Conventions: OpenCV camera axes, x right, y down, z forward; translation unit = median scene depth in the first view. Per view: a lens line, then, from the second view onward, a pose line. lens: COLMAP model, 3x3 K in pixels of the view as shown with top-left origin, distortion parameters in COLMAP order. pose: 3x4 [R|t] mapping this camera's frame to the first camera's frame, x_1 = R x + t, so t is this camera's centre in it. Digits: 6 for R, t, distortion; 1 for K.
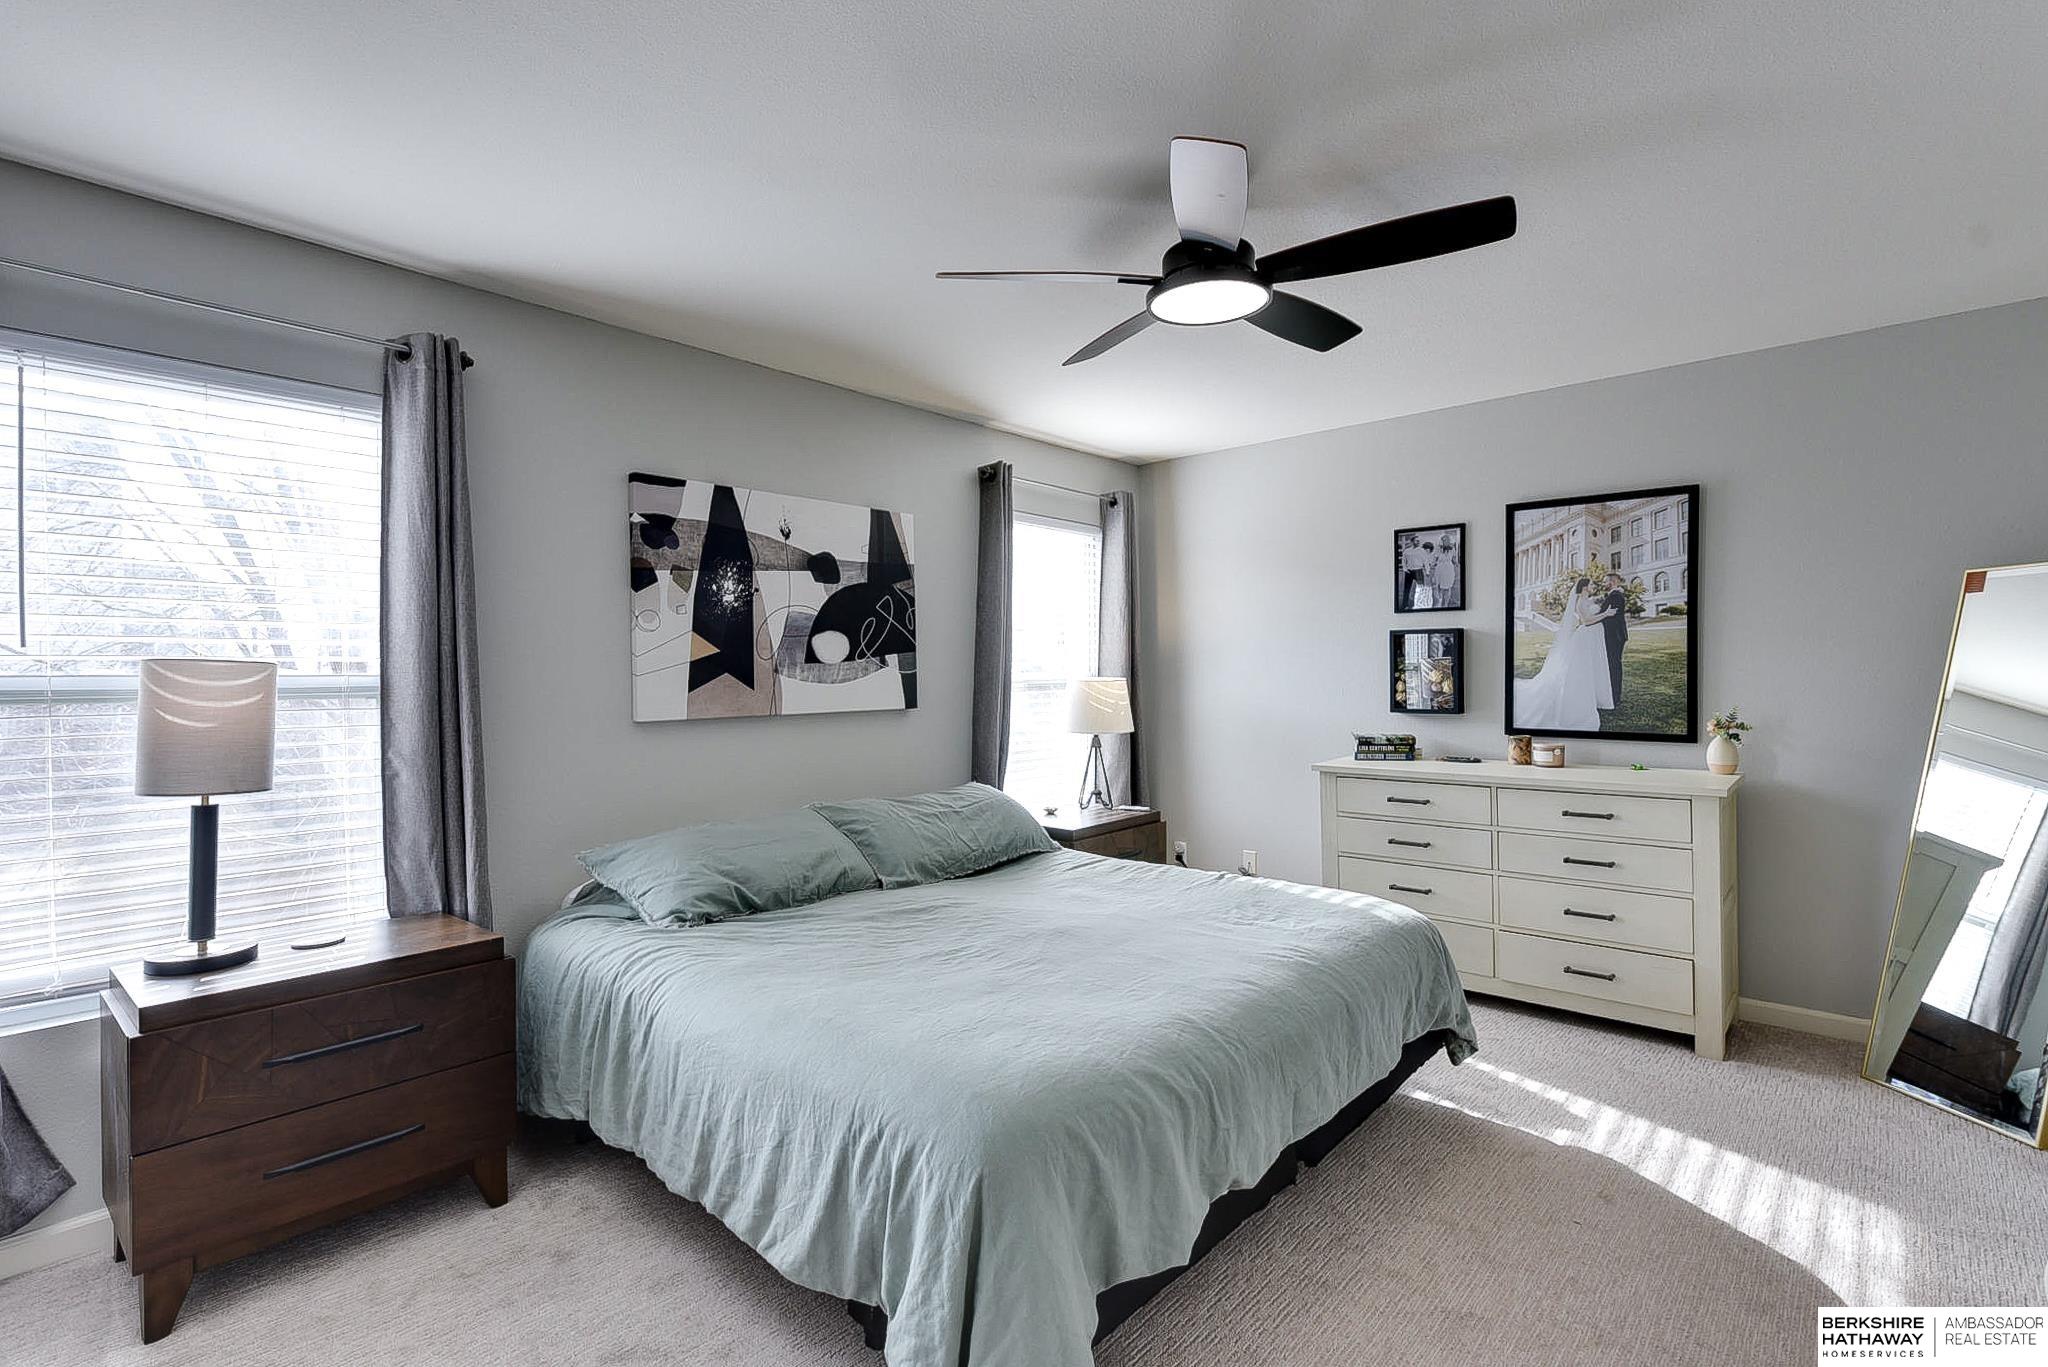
lens RADIAL K [[922.7, 0, 1024.0], [0, 922.7, 683.5], [0, 0, 1]] dist [-0.000352, -0.000143]
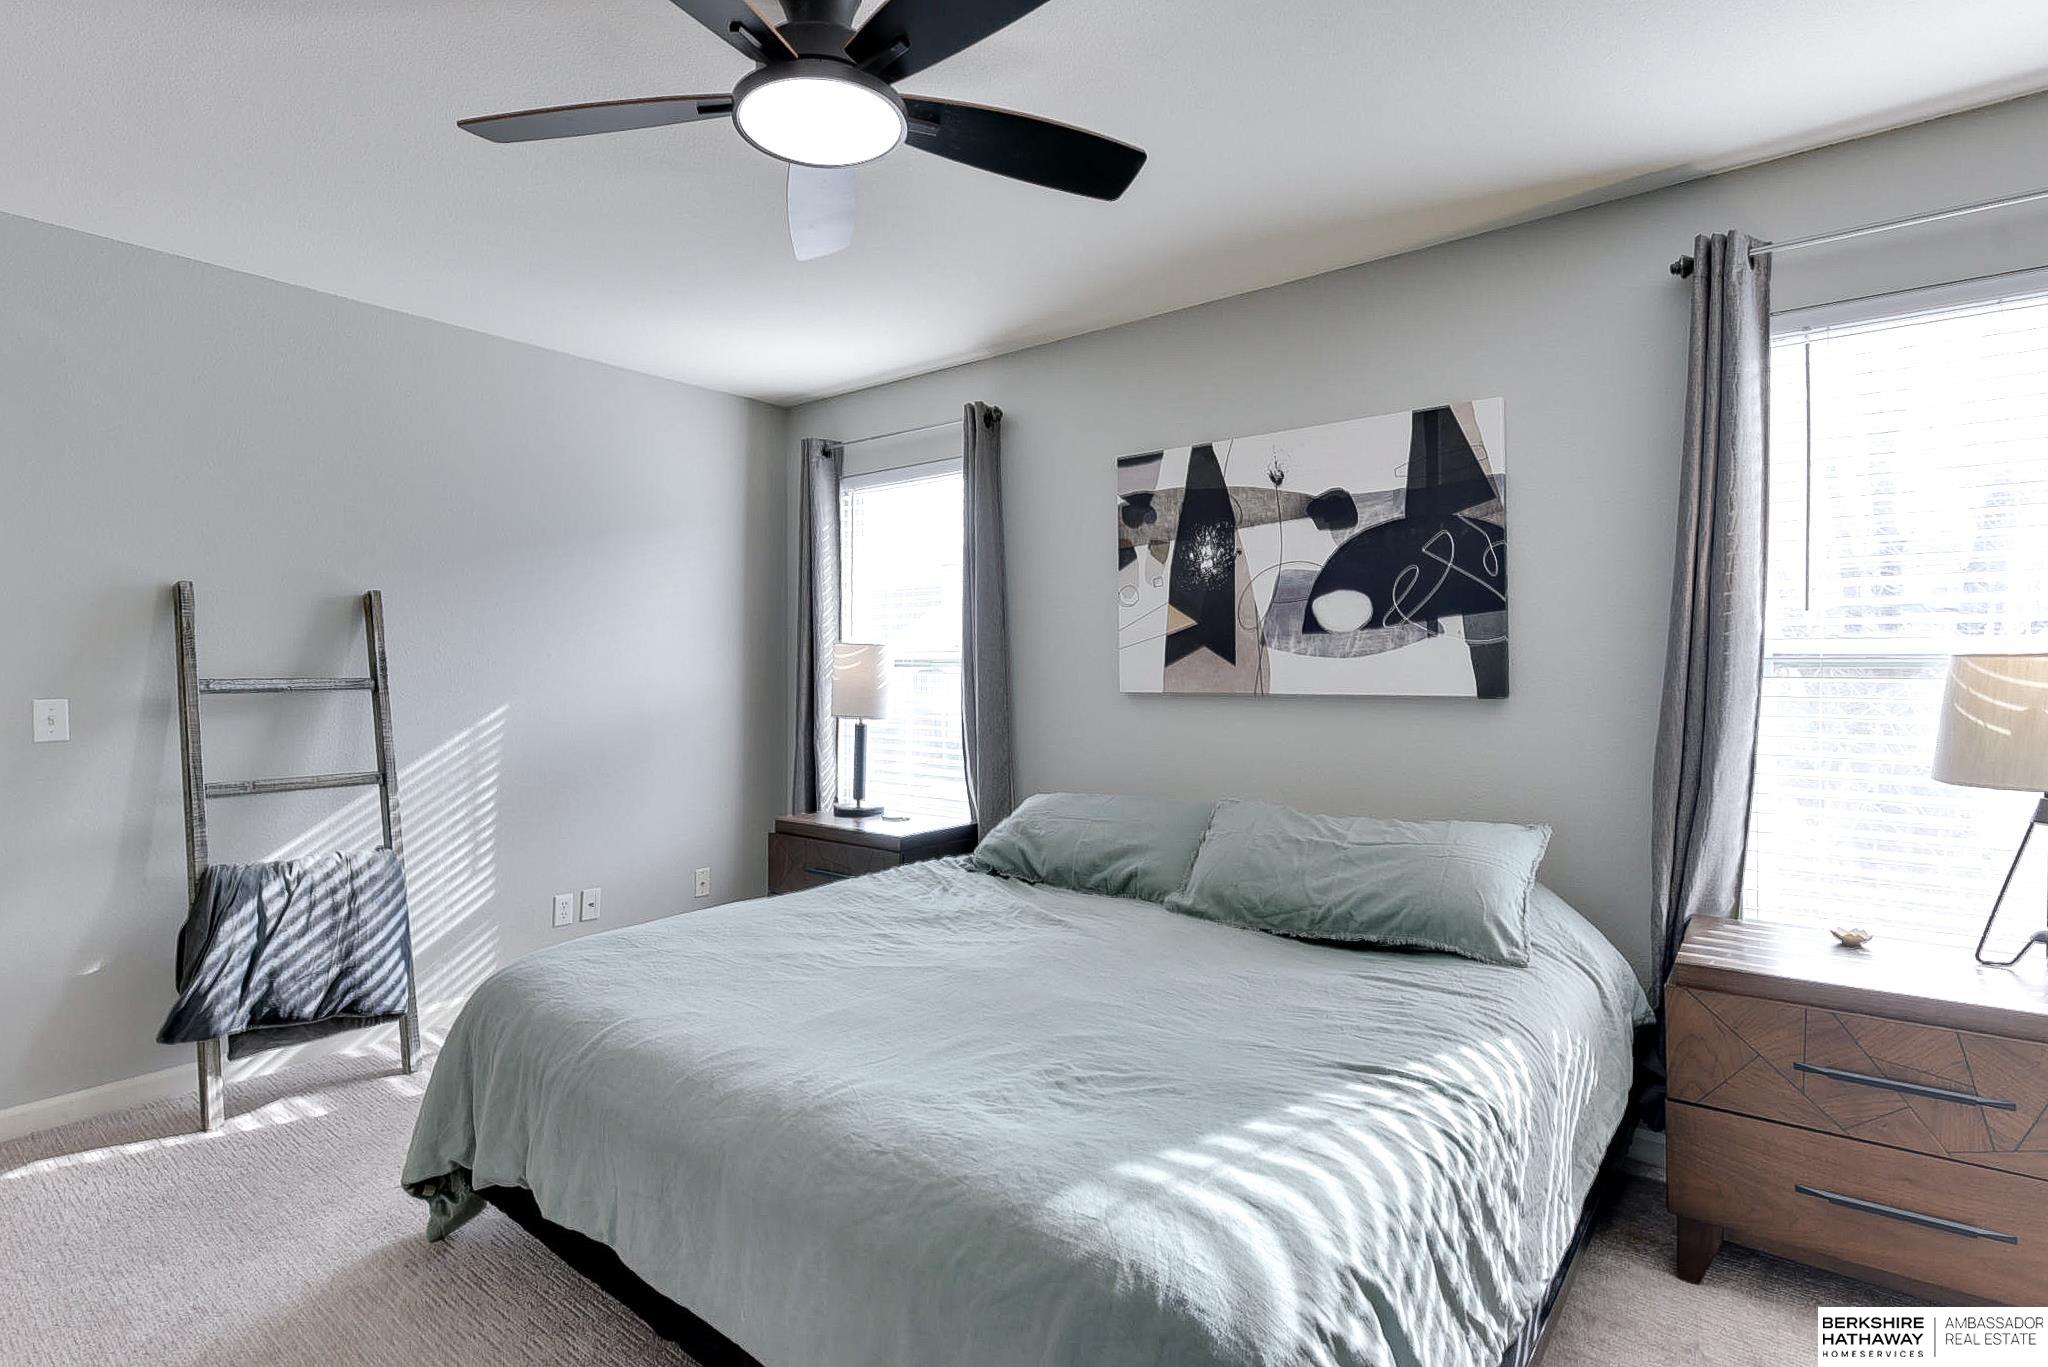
lens RADIAL K [[1037.0, 0, 1019.5], [0, 1037.0, 655.3], [0, 0, 1]] dist [0.000482, -0.000027]
pose [[0.058221, 0.008231, -0.998270, 0.689174], [-0.000045, 0.999966, 0.008242, -0.010217], [0.998304, -0.000435, 0.058219, 0.731335]]
